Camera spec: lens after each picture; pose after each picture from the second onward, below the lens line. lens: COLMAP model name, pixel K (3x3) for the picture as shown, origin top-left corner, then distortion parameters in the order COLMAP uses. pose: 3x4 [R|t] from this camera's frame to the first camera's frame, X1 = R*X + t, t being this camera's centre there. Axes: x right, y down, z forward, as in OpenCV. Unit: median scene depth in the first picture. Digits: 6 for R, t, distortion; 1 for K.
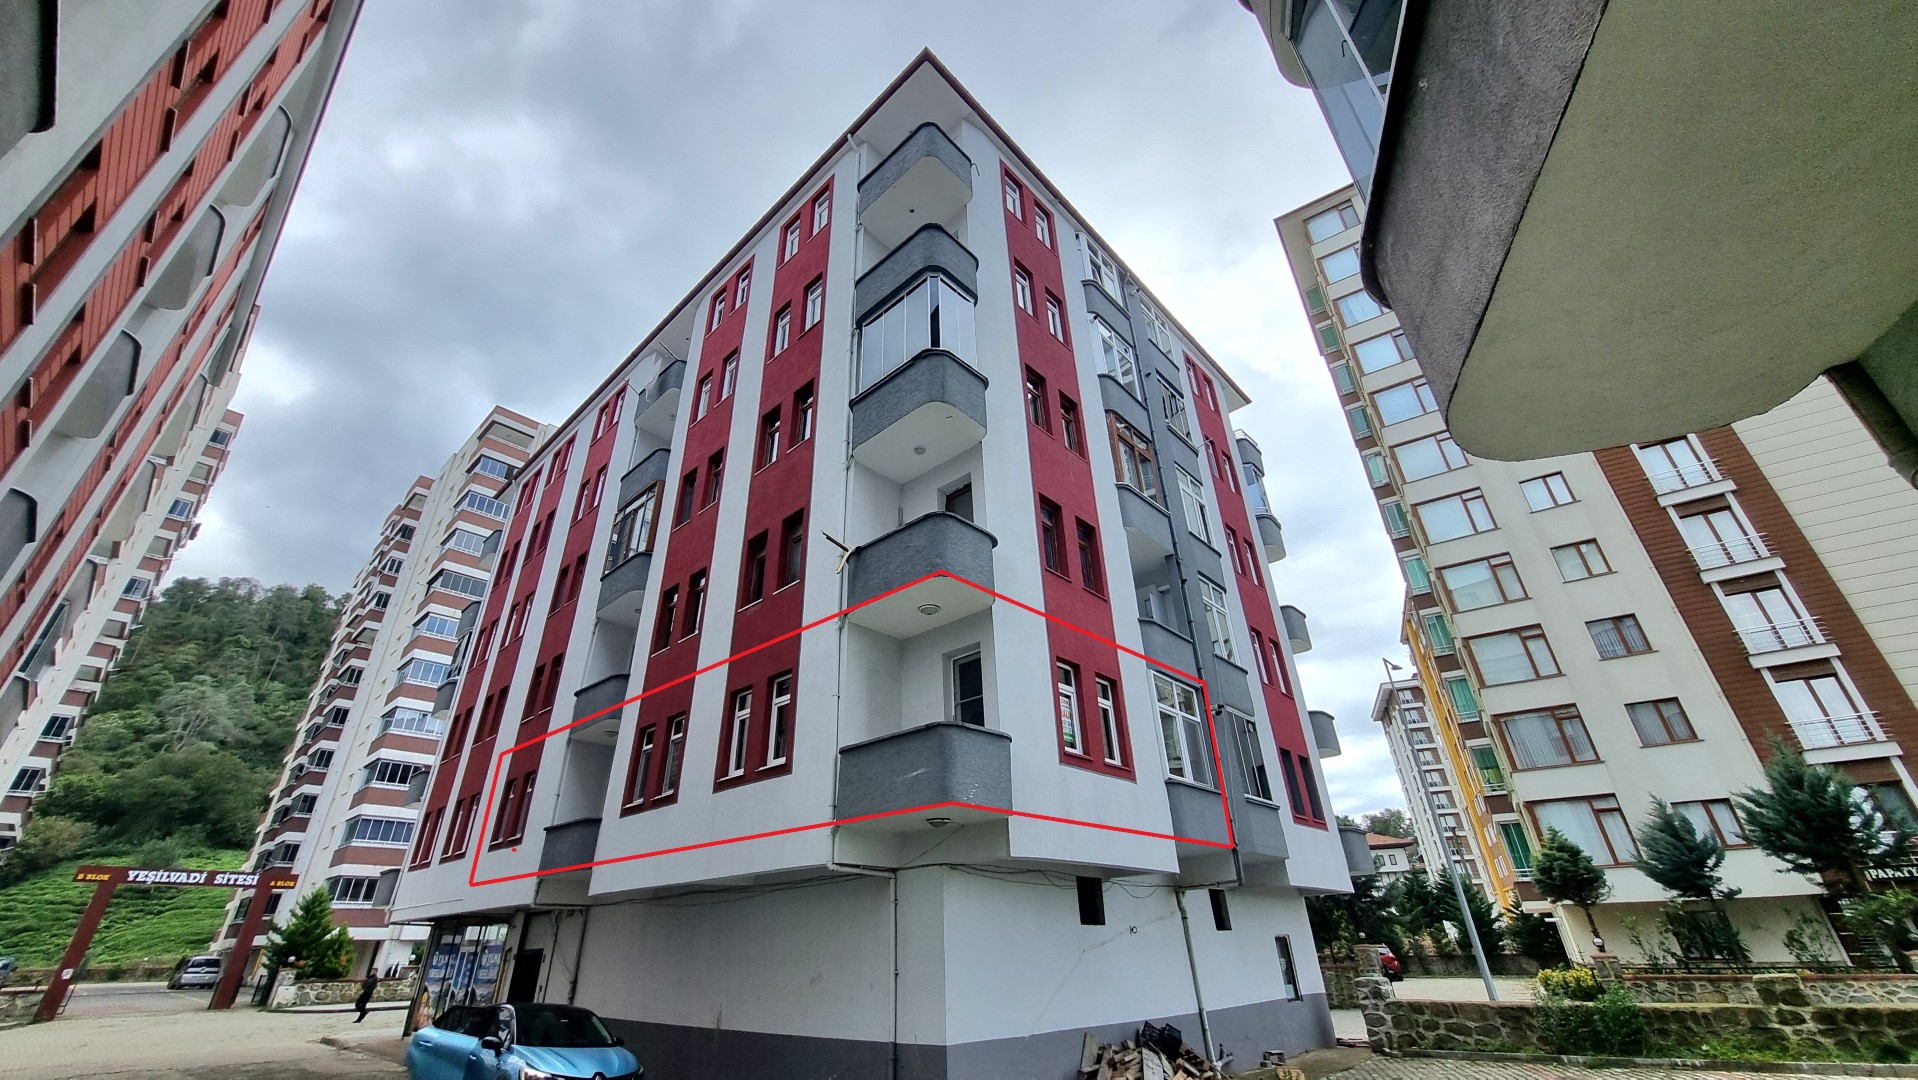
lens RADIAL K [[744.6, 0, 925.7], [0, 744.6, 534.4], [0, 0, 1]] dist [0.018459, -0.005691]
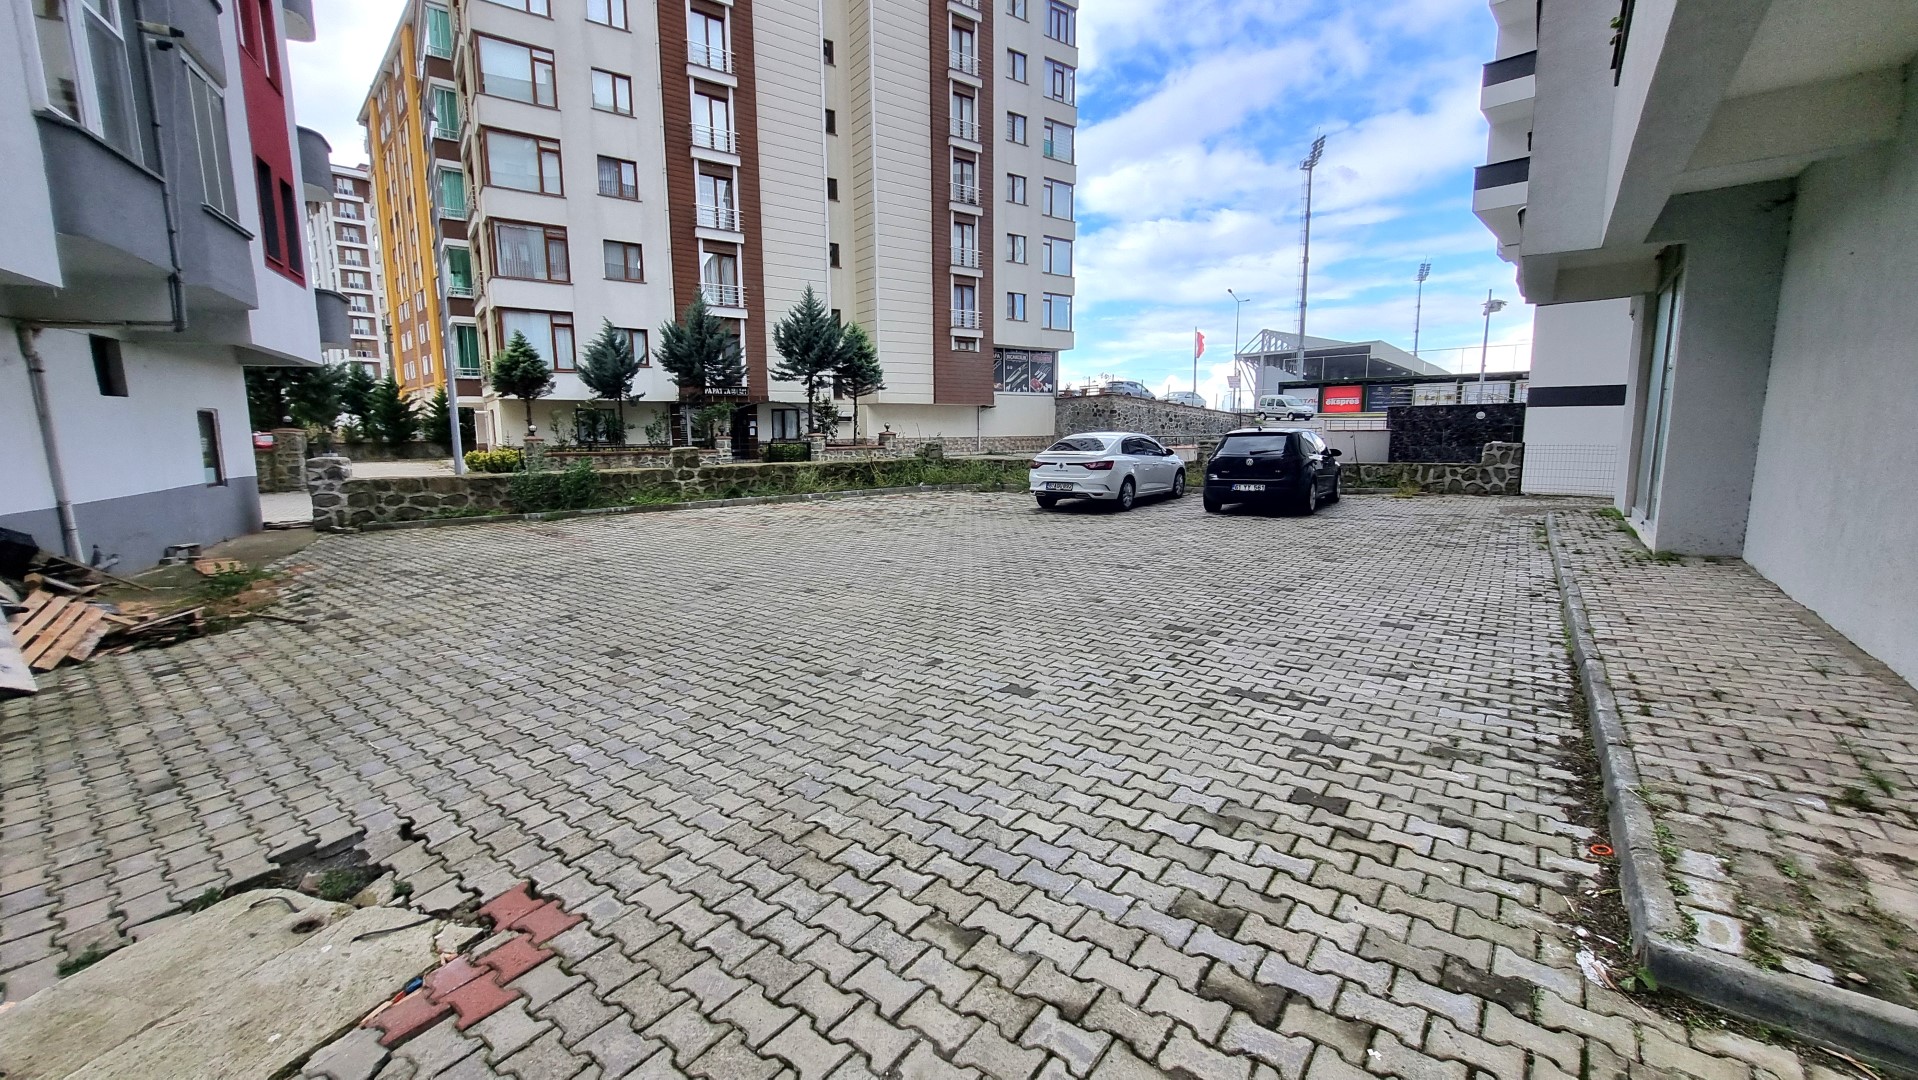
lens RADIAL K [[759.7, 0, 959.0], [0, 759.7, 540.0], [0, 0, 1]] dist [-0.002011, -0.000014]
pose [[0.326730, -0.117330, 0.937806, 0.012549], [-0.460172, 0.846955, 0.266286, 0.109265], [-0.825523, -0.518556, 0.222734, 0.168647]]
